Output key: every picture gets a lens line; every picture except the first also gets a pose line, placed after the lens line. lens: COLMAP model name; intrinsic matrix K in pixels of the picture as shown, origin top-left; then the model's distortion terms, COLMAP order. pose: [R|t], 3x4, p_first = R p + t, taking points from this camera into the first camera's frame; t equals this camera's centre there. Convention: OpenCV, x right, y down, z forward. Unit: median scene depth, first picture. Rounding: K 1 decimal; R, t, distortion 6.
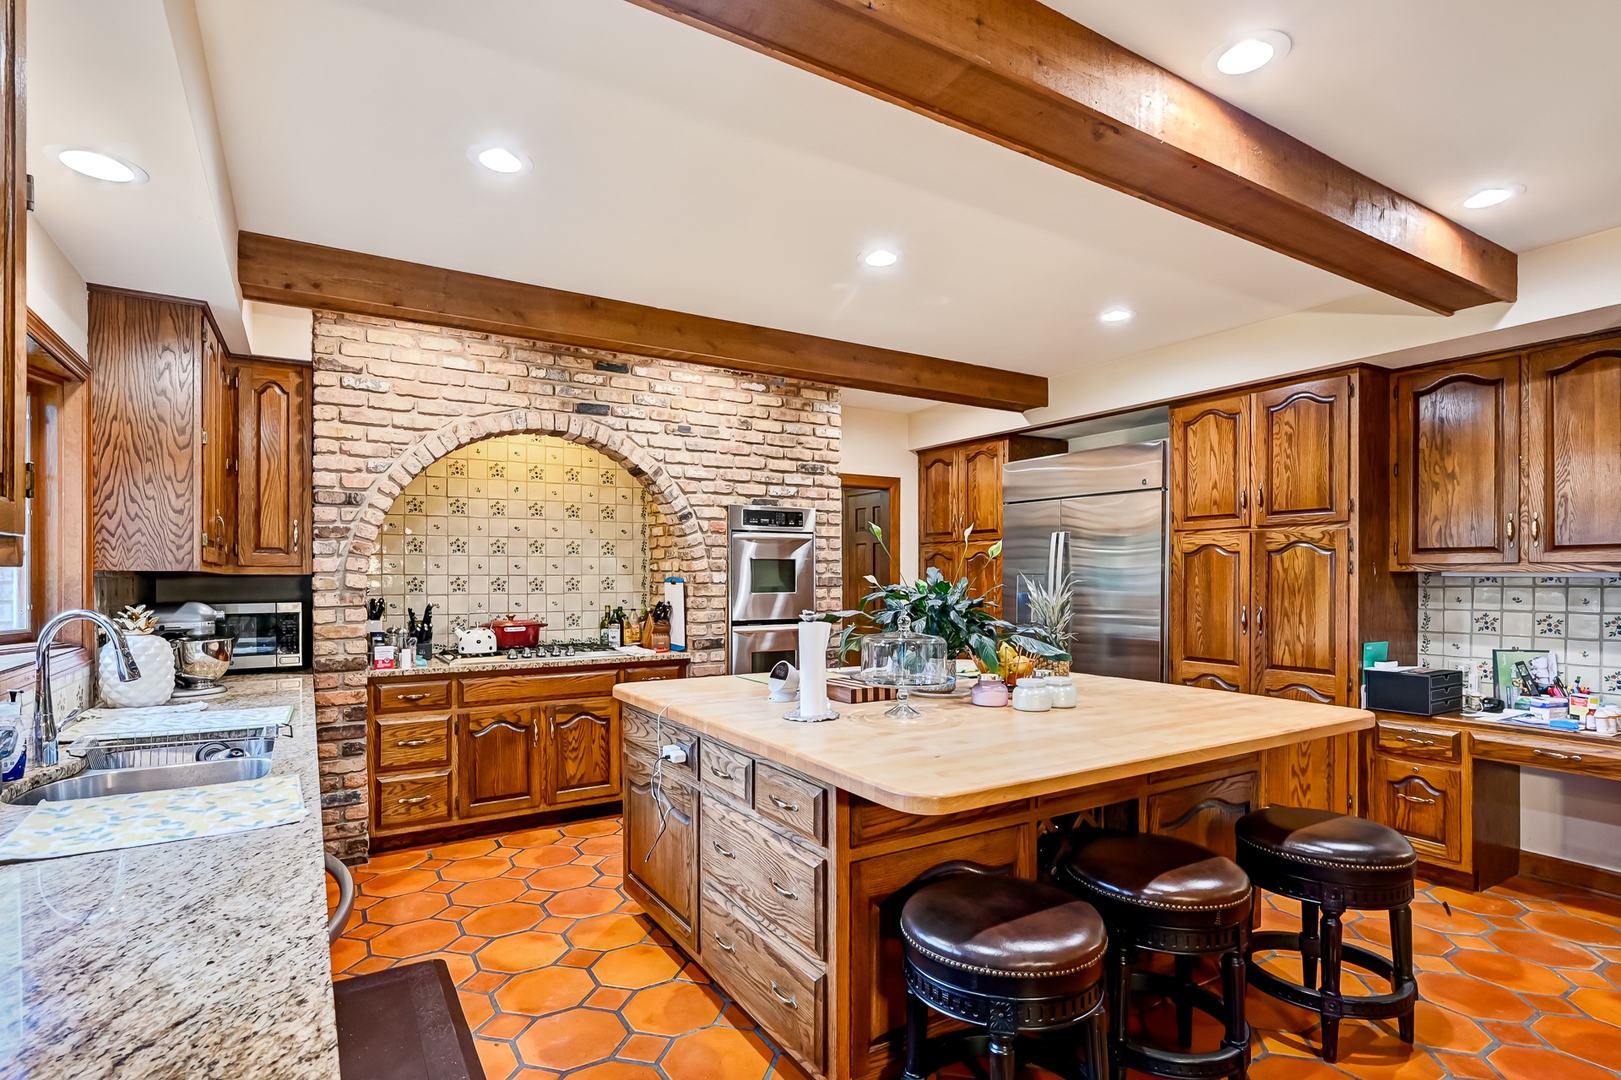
lens RADIAL K [[799.6, 0, 805.7], [0, 799.6, 572.6], [0, 0, 1]] dist [0.000938, 0.000220]
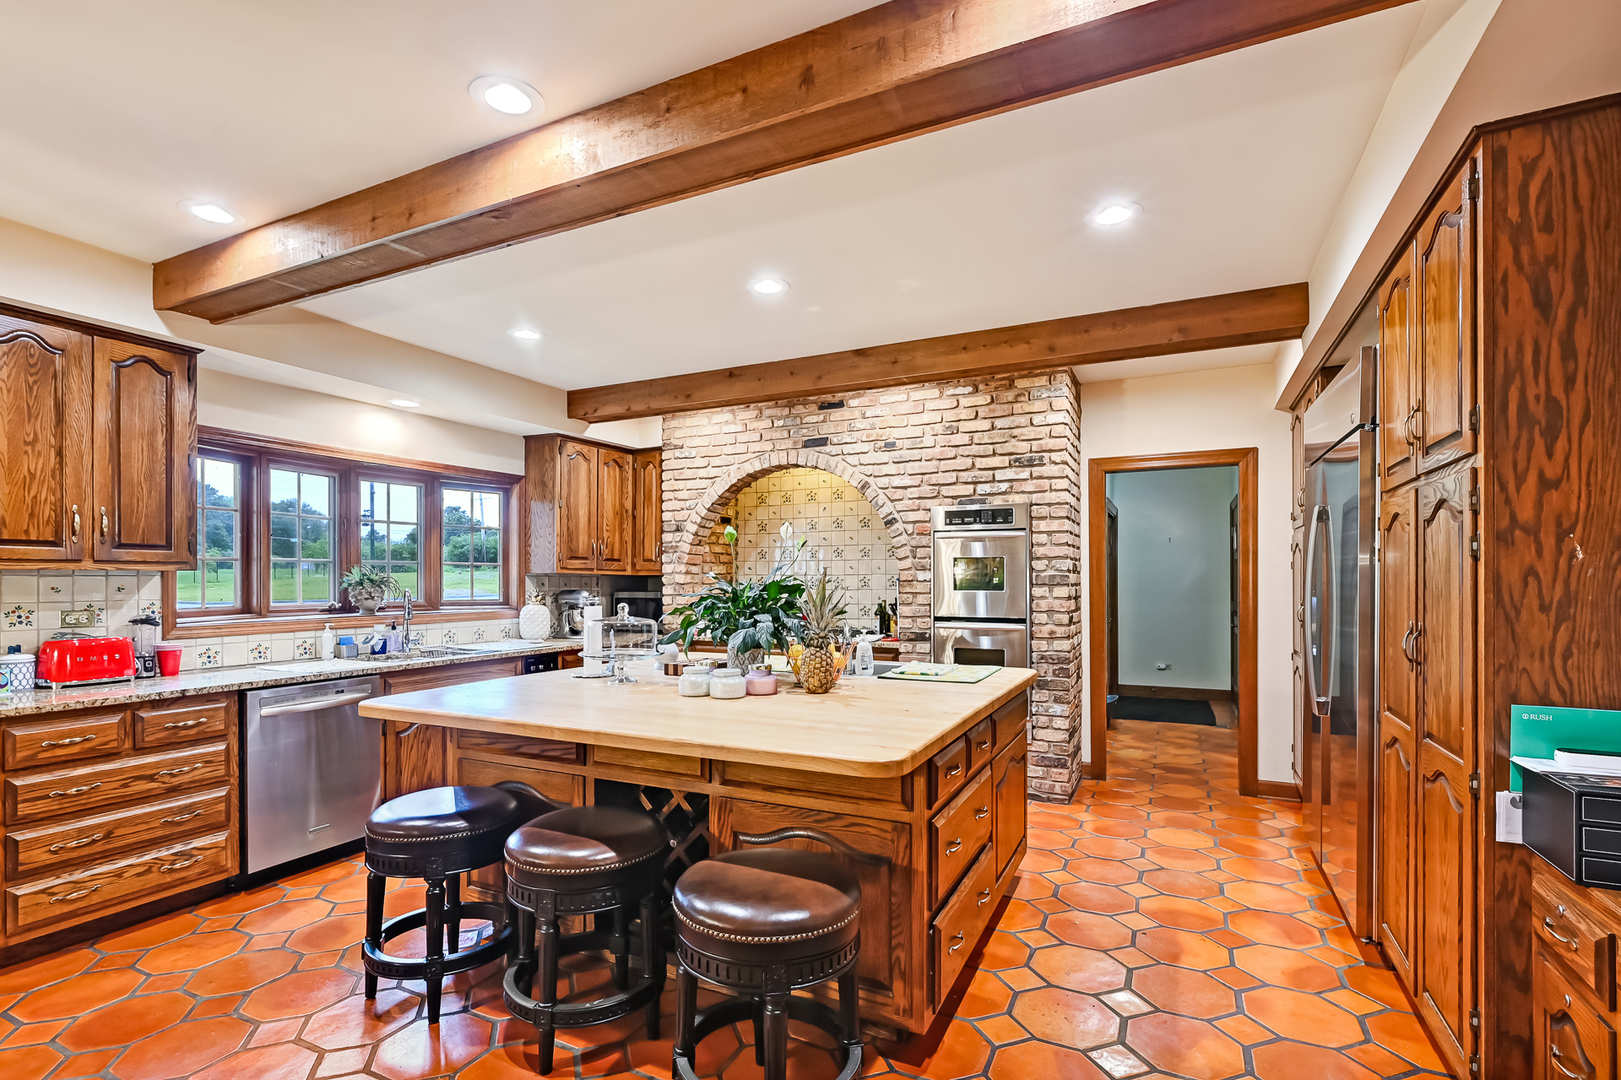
lens RADIAL K [[756.8, 0, 809.2], [0, 756.8, 574.4], [0, 0, 1]] dist [-0.002630, -0.000265]
pose [[0.541251, -0.007175, -0.840831, 0.673268], [0.005601, 0.999972, -0.004928, 0.008567], [0.840842, -0.002042, 0.541276, 0.318742]]
